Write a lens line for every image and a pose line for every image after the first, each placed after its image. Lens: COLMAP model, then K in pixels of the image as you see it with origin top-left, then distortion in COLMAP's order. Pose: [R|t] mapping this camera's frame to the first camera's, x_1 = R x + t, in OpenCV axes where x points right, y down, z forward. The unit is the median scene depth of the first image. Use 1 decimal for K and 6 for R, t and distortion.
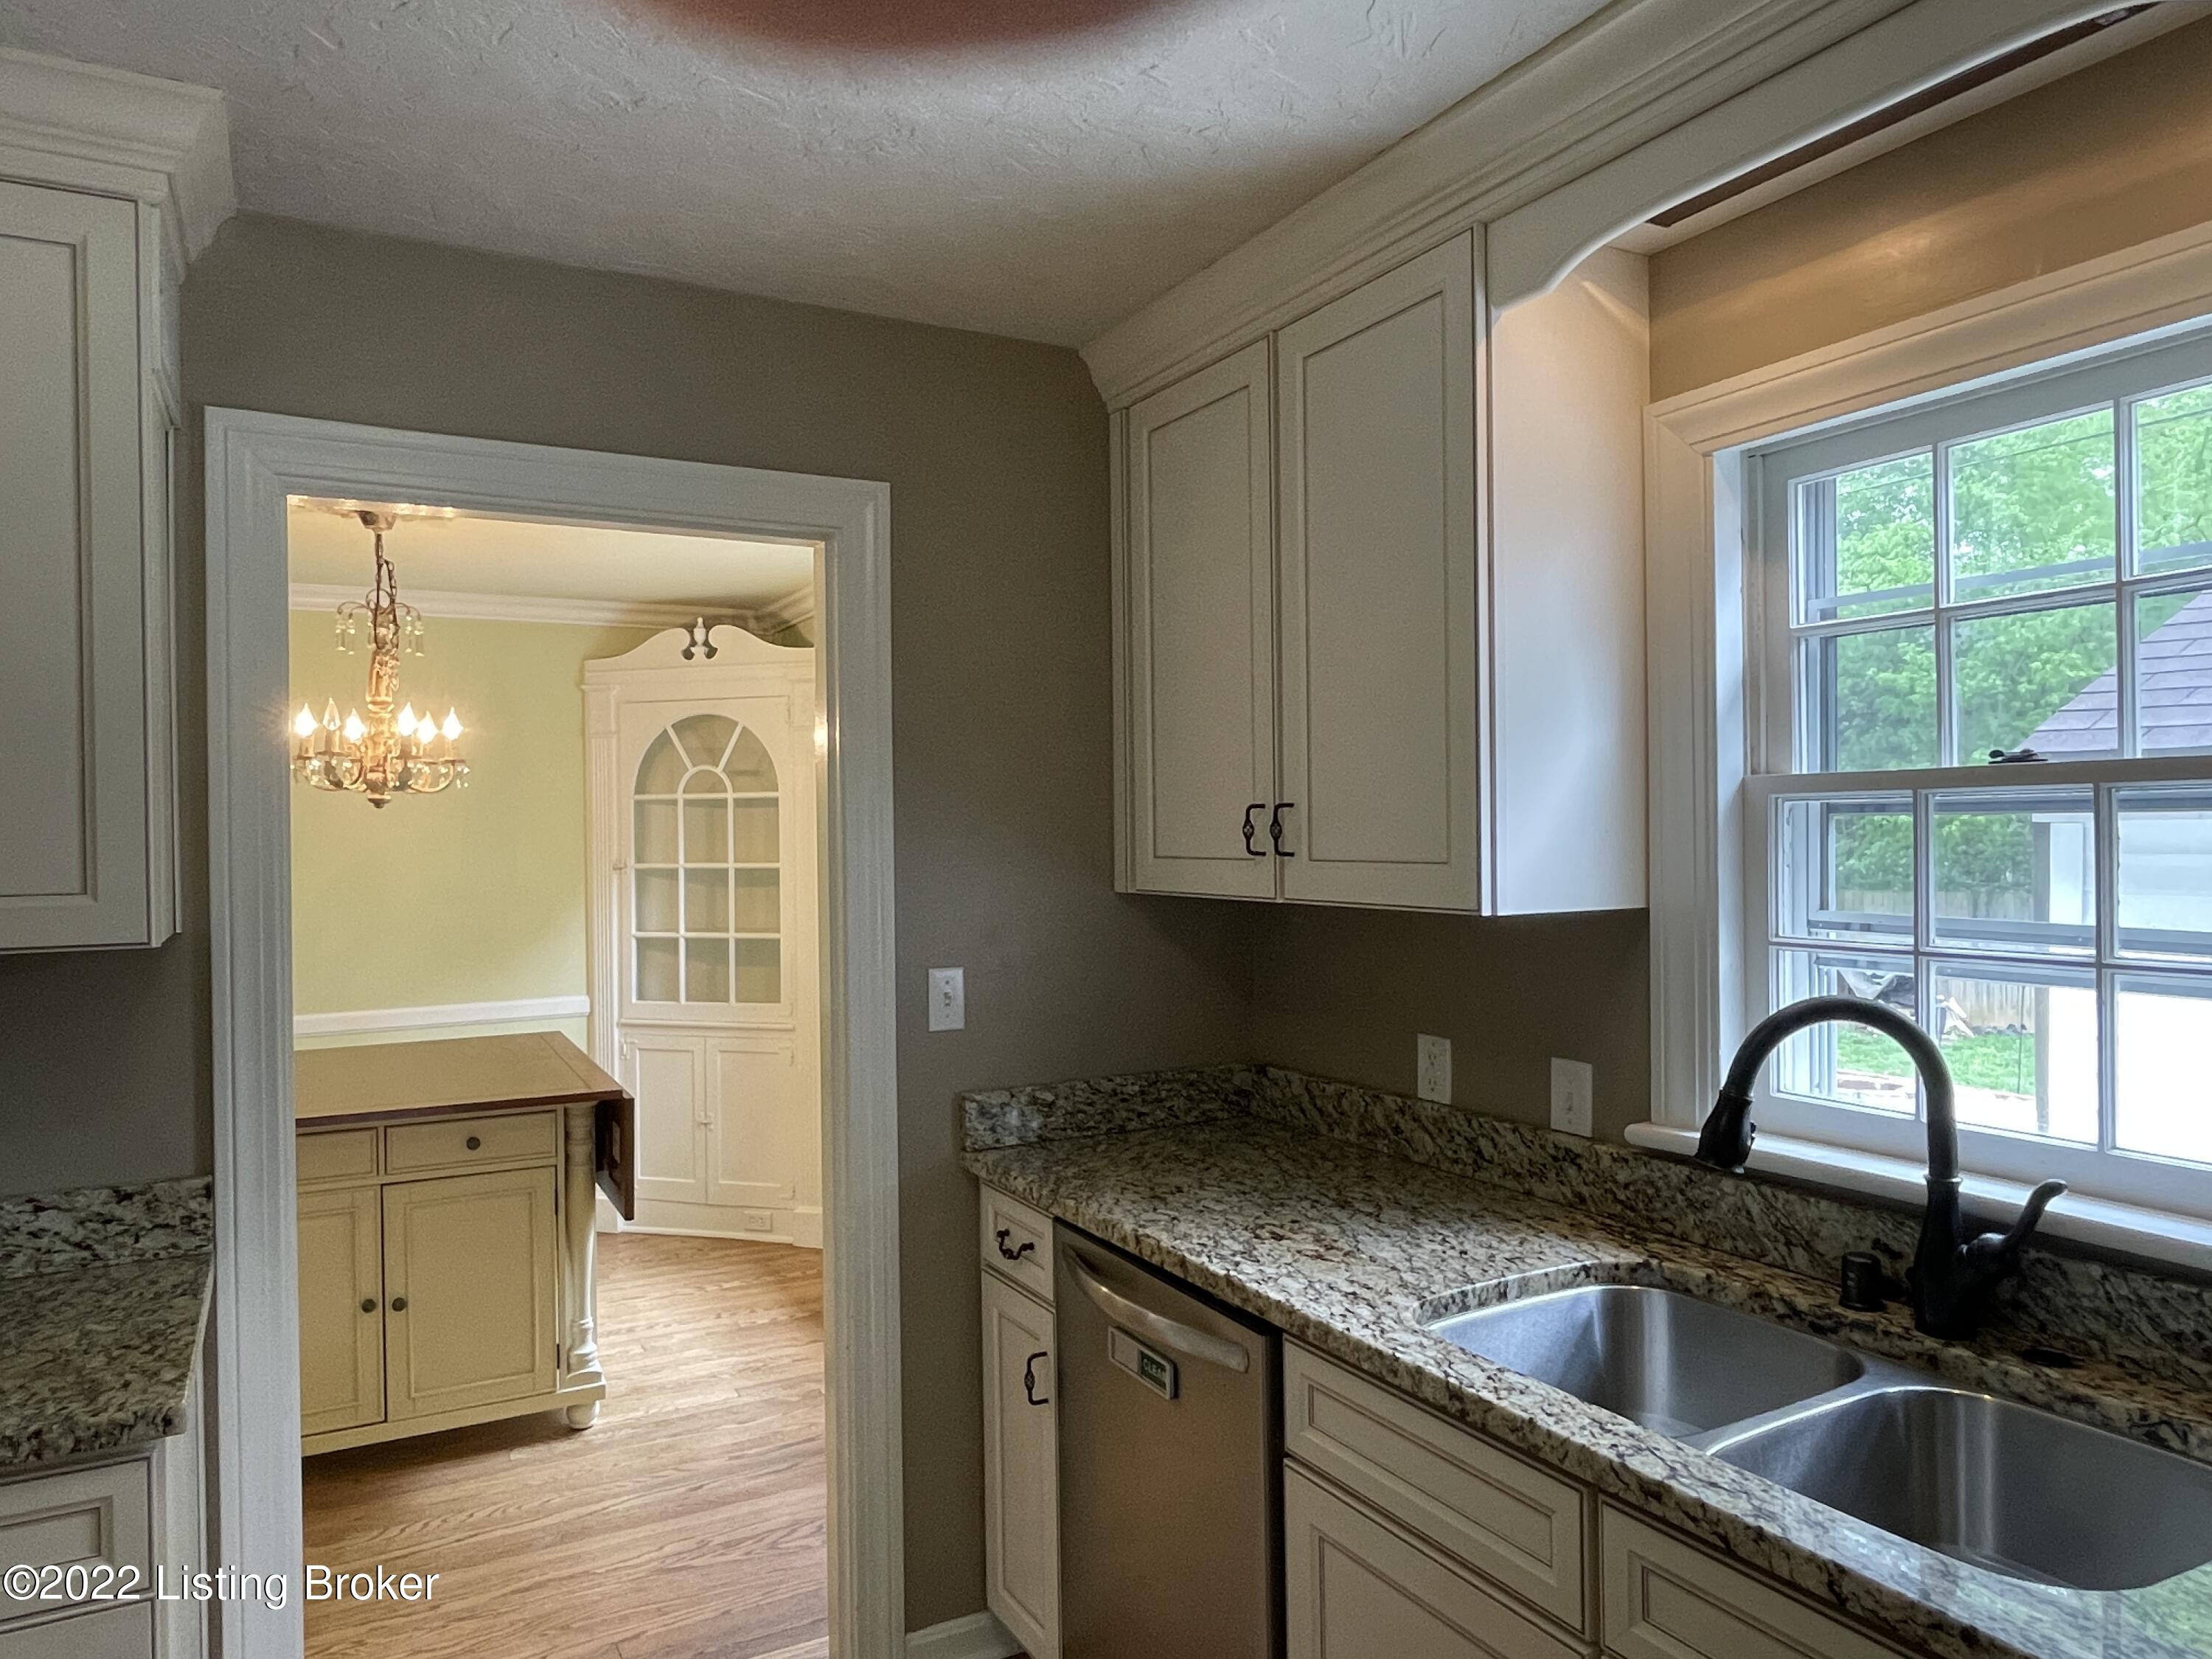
lens RADIAL K [[1456.8, 0, 1106.0], [0, 1456.8, 829.5], [0, 0, 1]] dist [0.002214, 0.001060]
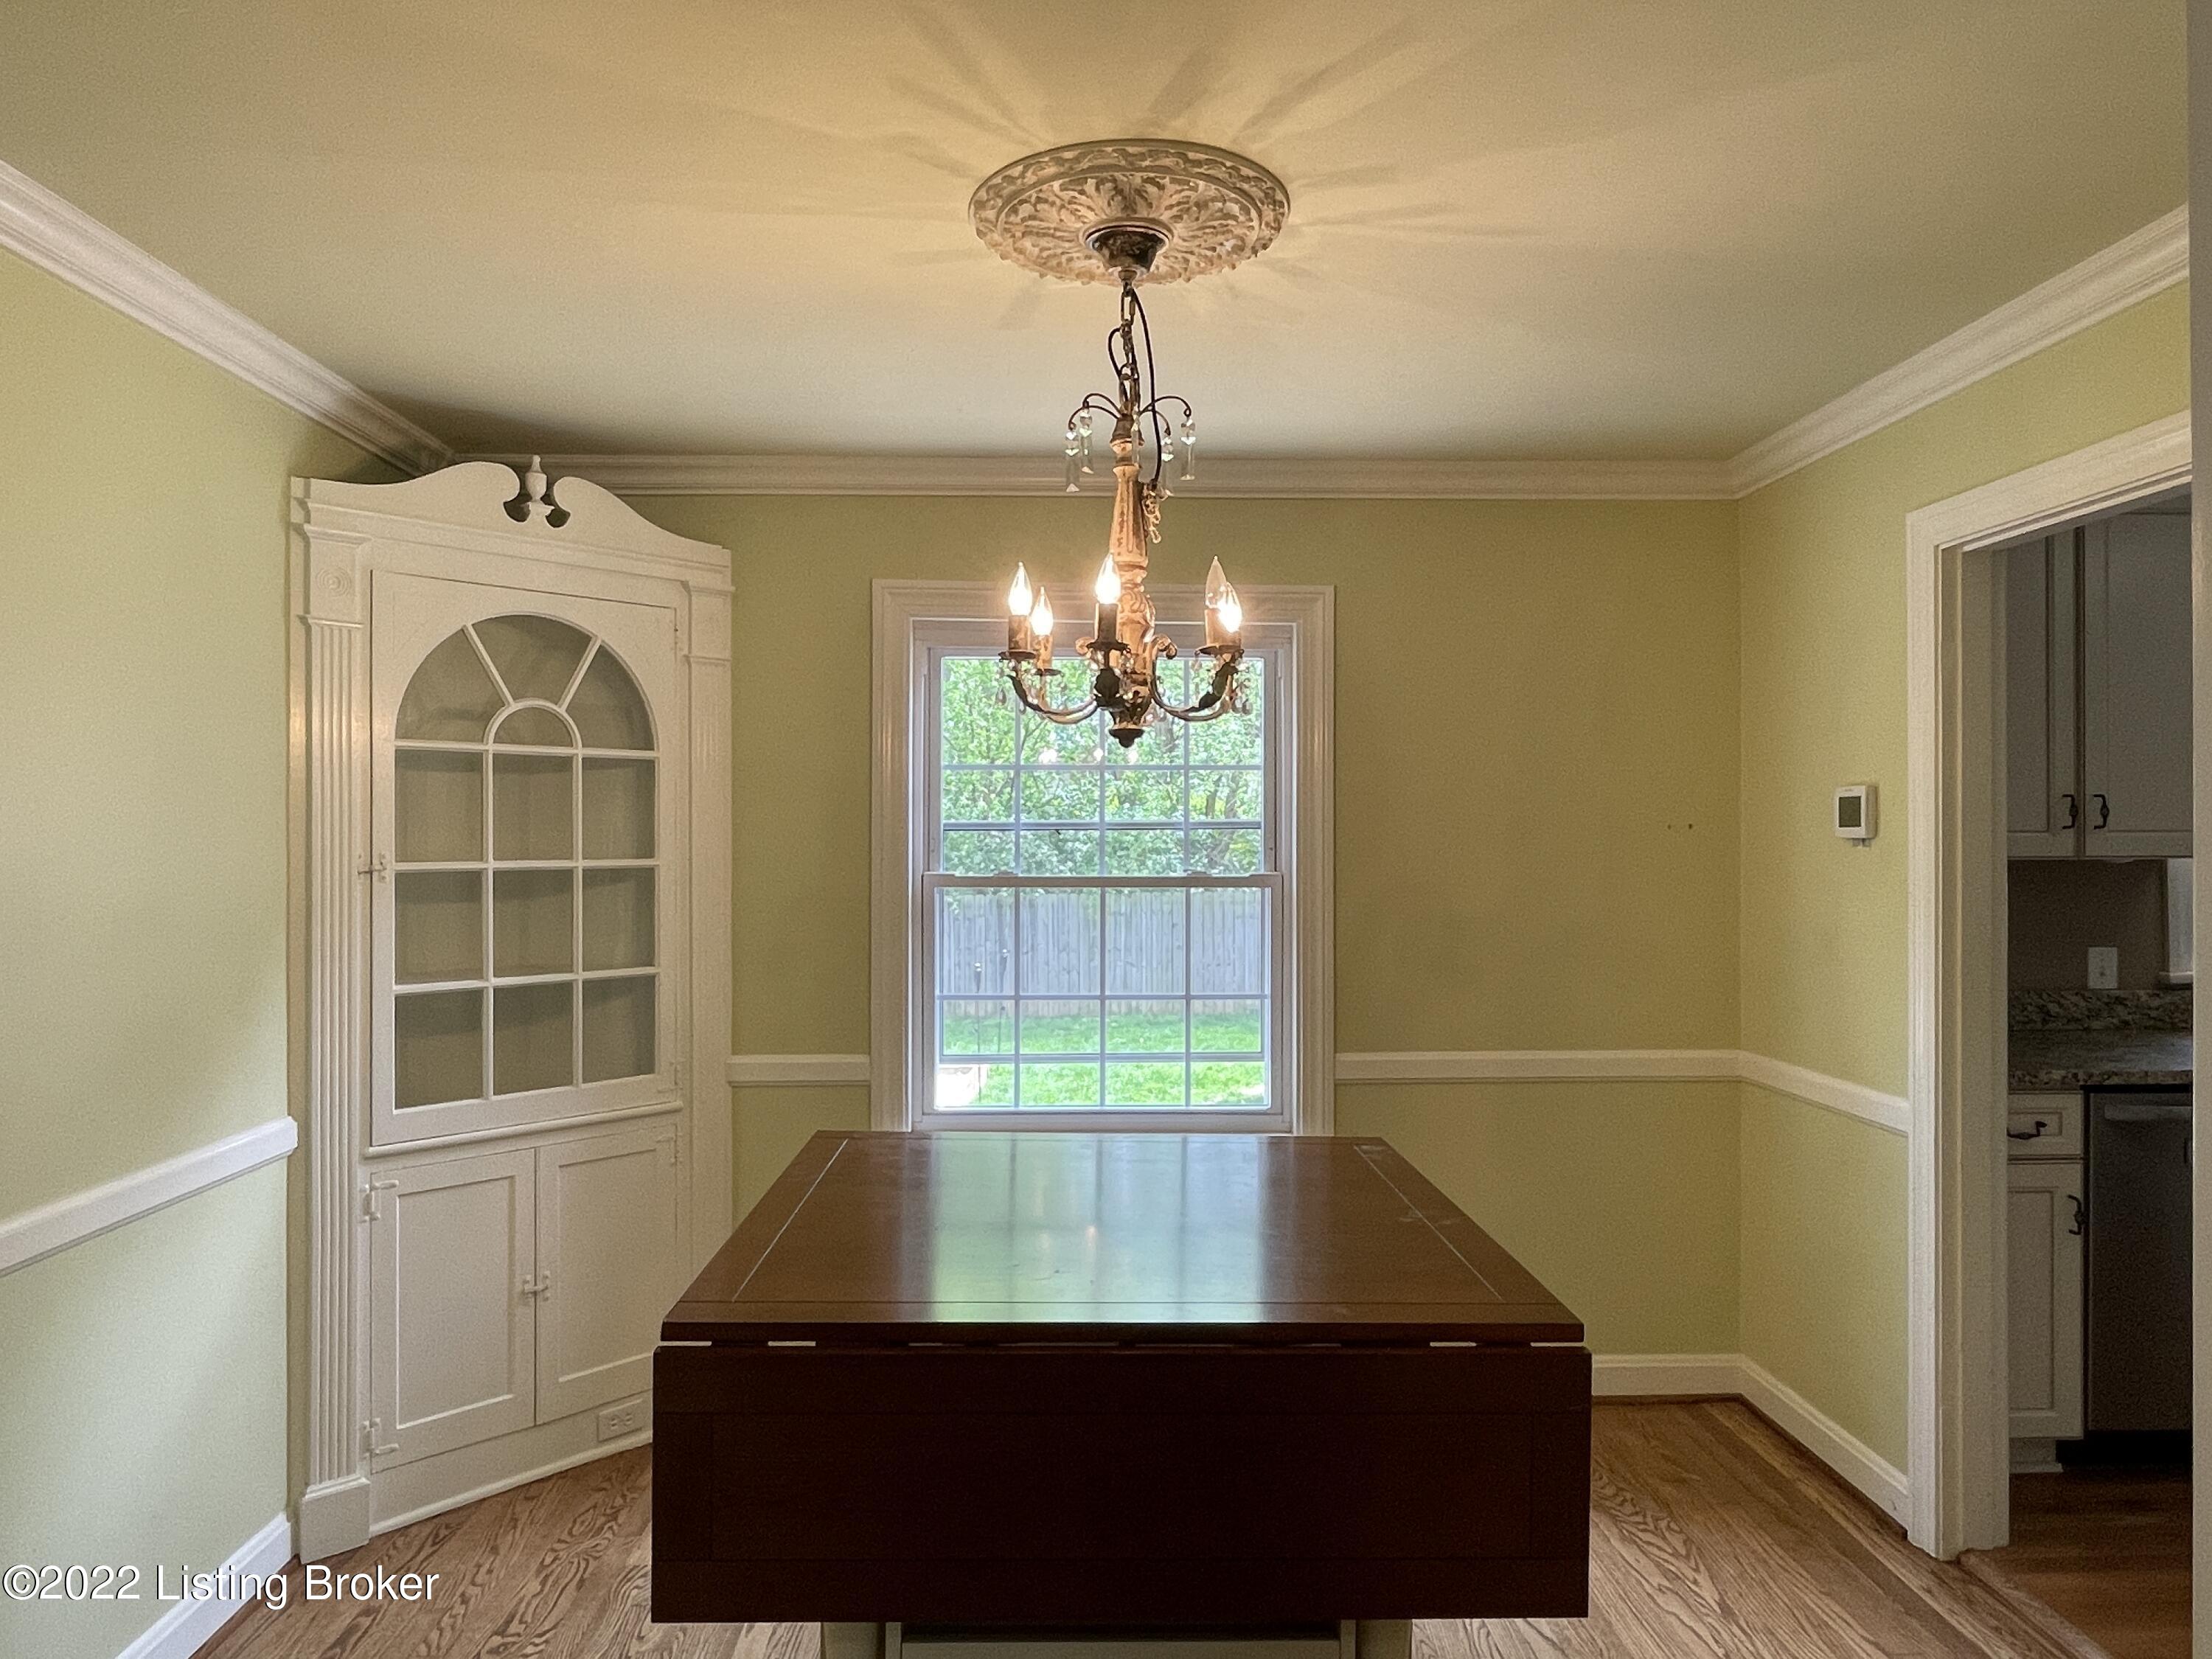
lens RADIAL K [[1456.8, 0, 1106.0], [0, 1456.8, 829.5], [0, 0, 1]] dist [0.002214, 0.001060]
pose [[0.443975, 0.015258, 0.895909, -0.716779], [-0.002507, 0.999872, -0.015786, 0.019297], [-0.896036, 0.004762, 0.443956, 0.521129]]
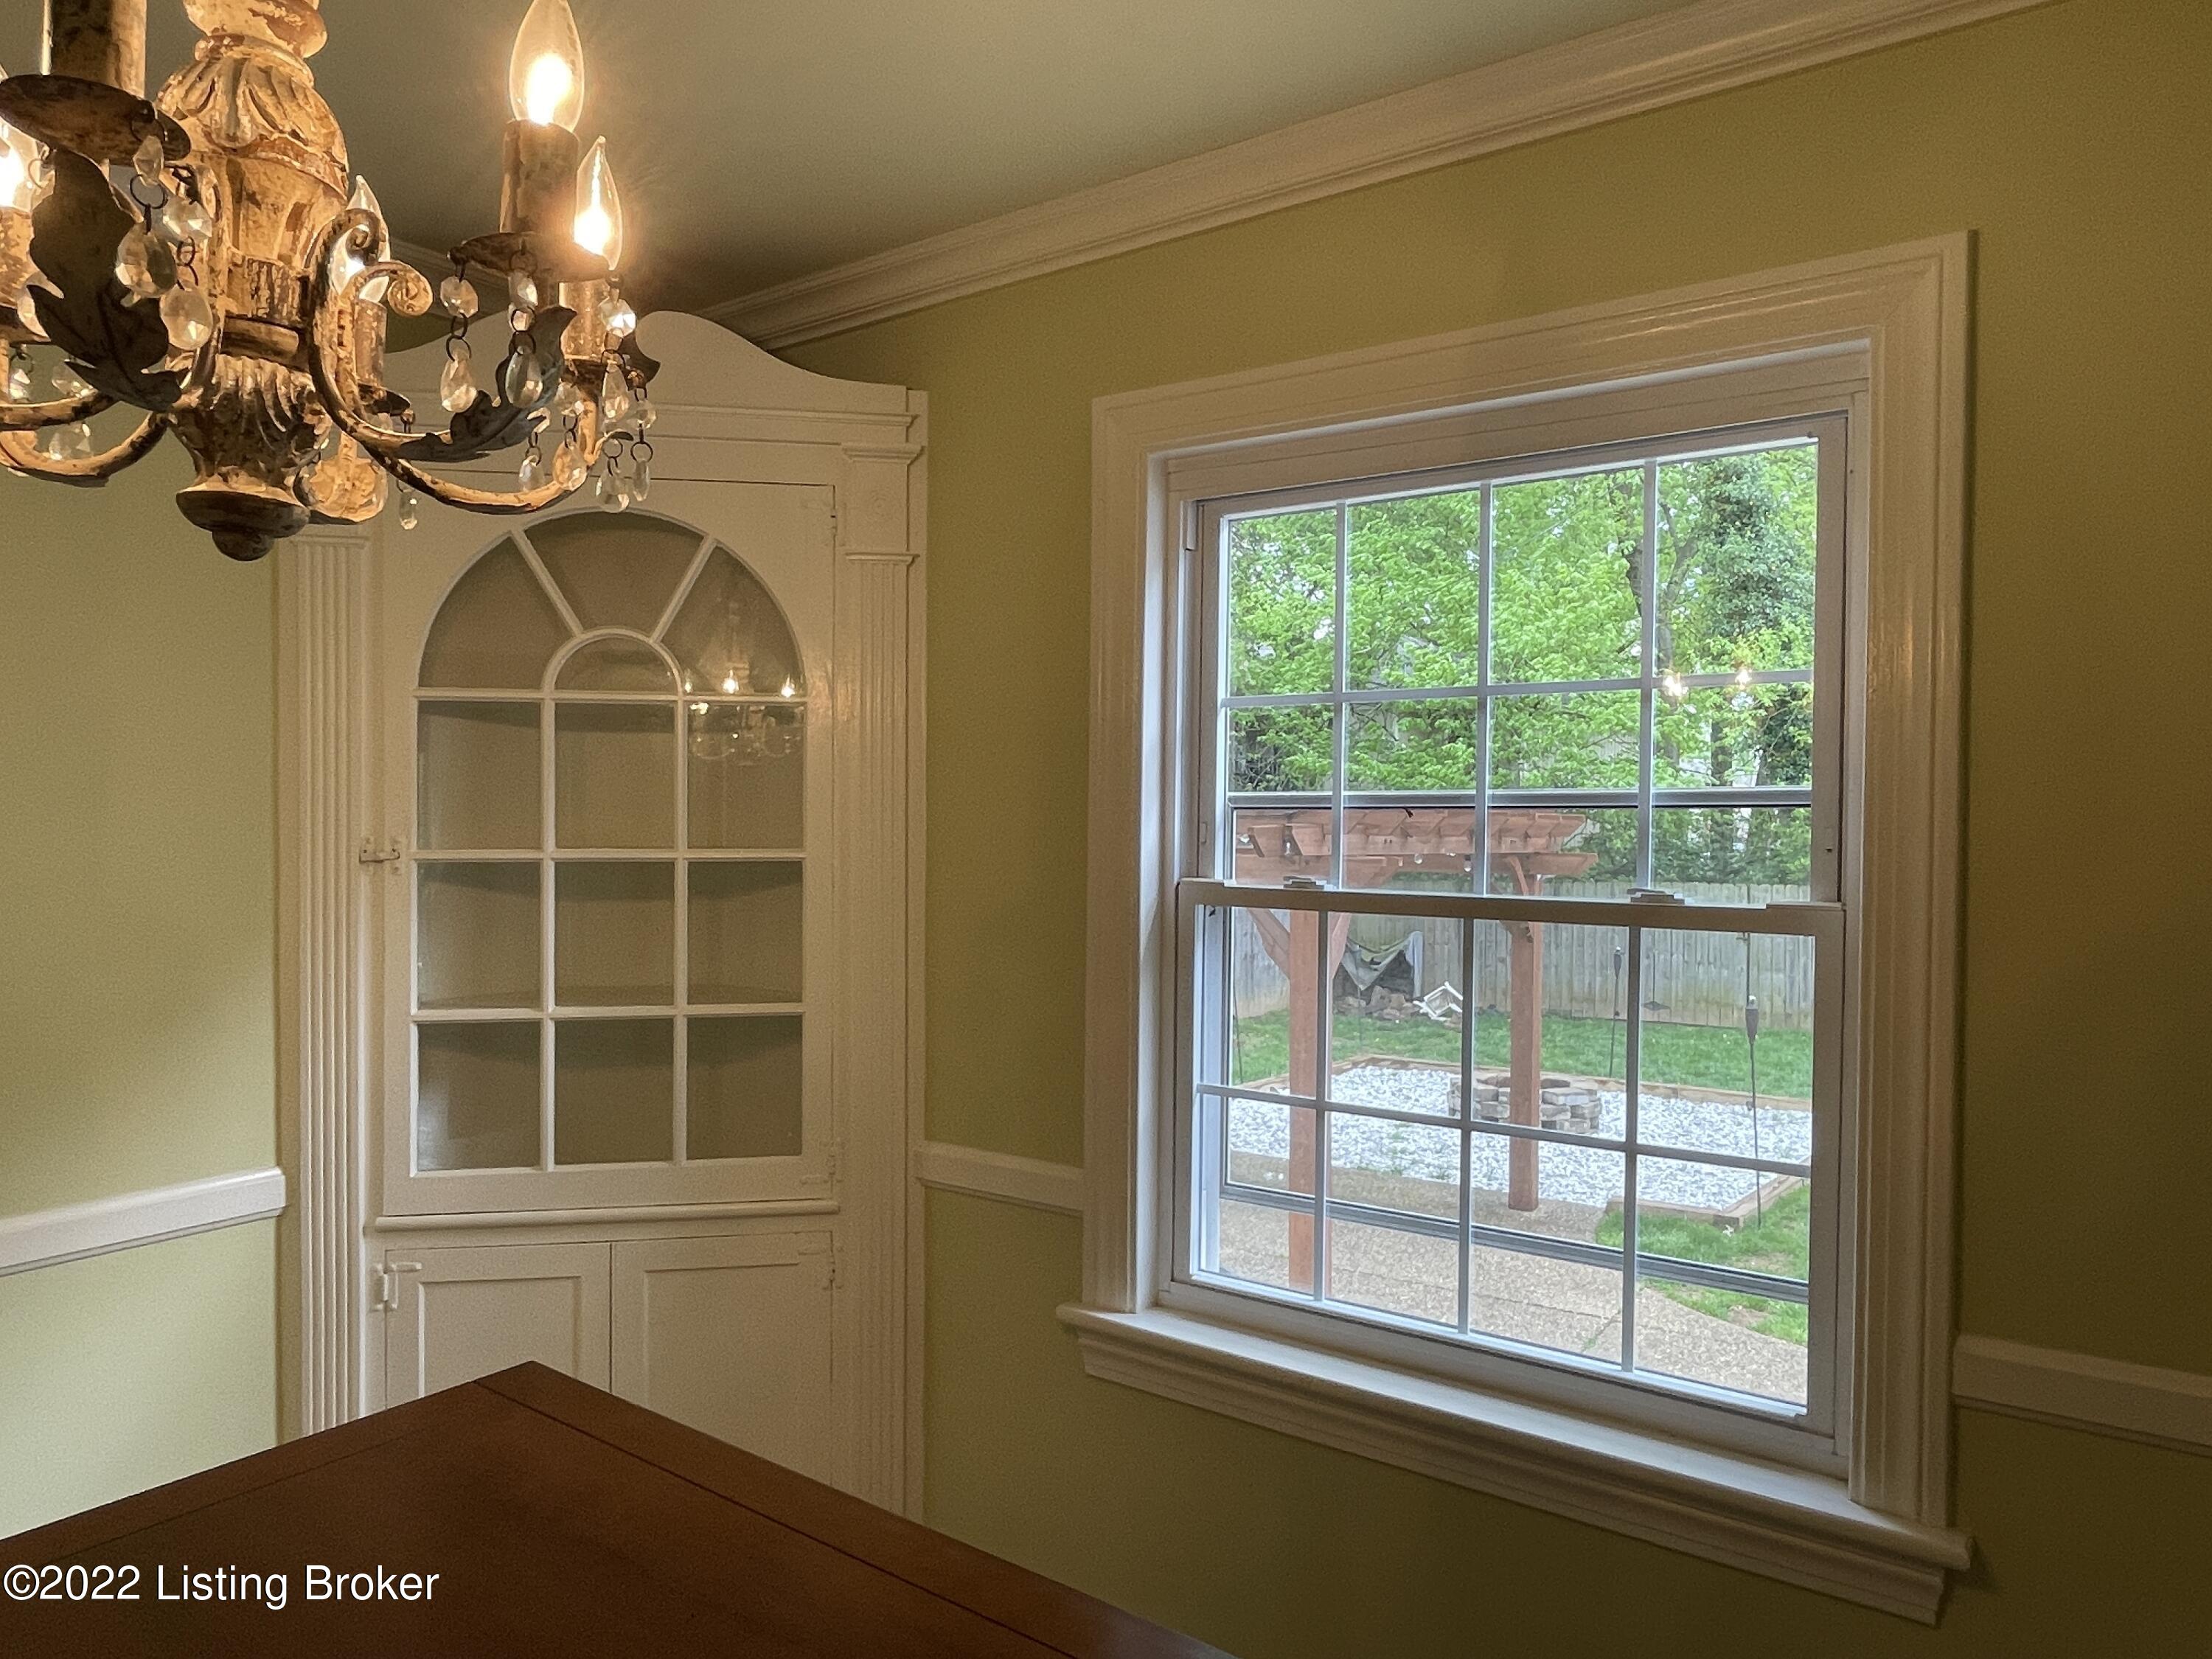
lens RADIAL K [[1456.8, 0, 1106.0], [0, 1456.8, 829.5], [0, 0, 1]] dist [0.002214, 0.001060]
pose [[0.900054, 0.010941, 0.435641, -0.335156], [-0.013402, 0.999907, 0.002577, 0.014248], [-0.435573, -0.008158, 0.900117, 0.540422]]
